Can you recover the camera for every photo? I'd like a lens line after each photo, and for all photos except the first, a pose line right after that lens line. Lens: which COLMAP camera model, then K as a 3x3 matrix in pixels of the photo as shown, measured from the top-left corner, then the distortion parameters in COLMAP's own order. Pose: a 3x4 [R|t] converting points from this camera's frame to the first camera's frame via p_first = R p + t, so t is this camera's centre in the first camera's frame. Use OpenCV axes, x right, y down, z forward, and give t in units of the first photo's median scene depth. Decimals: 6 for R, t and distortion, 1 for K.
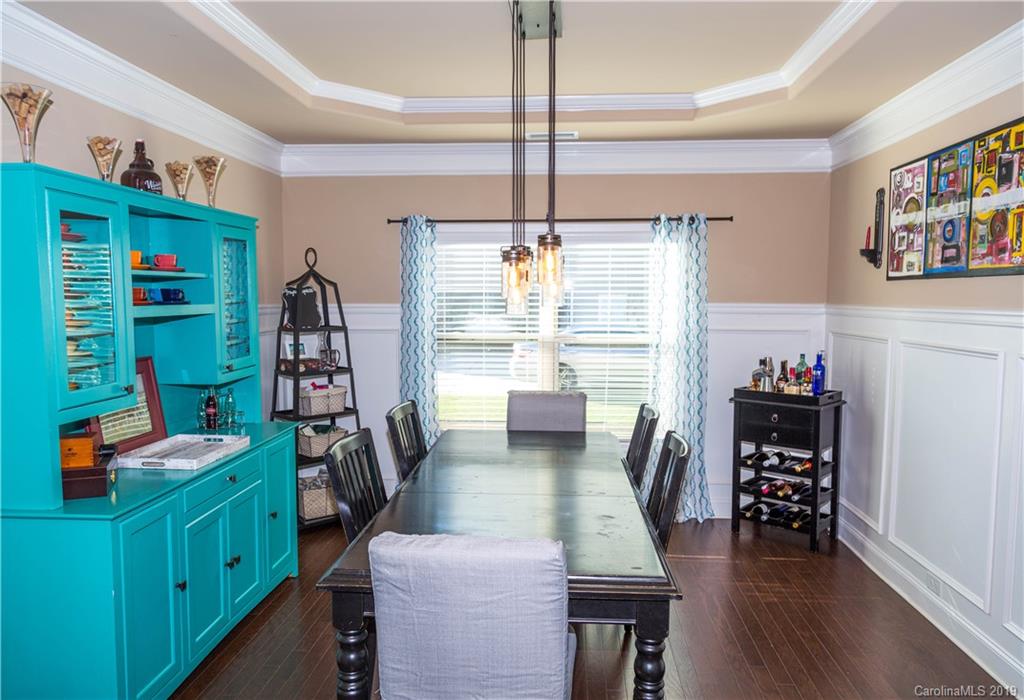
lens RADIAL K [[706.5, 0, 514.2], [0, 706.5, 351.8], [0, 0, 1]] dist [0.024881, 0.001322]
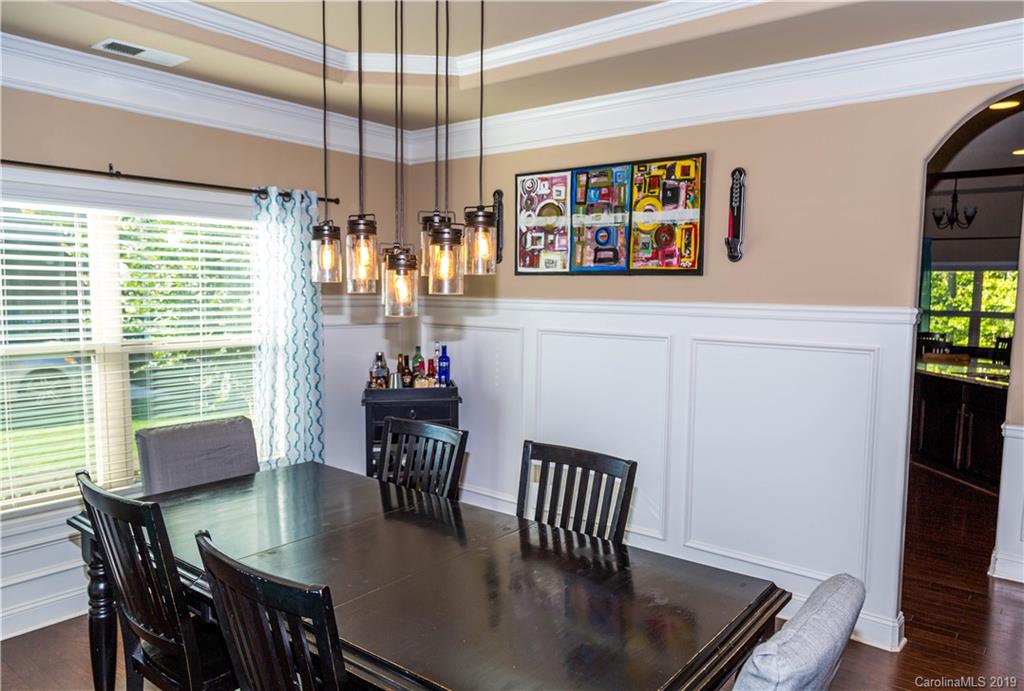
lens RADIAL K [[705.1, 0, 512.9], [0, 705.1, 342.2], [0, 0, 1]] dist [0.005999, 0.008573]
pose [[0.559158, -0.066158, 0.826417, -0.451495], [0.056781, 0.997526, 0.041438, -0.048467], [-0.827114, 0.023754, 0.561532, 0.453462]]
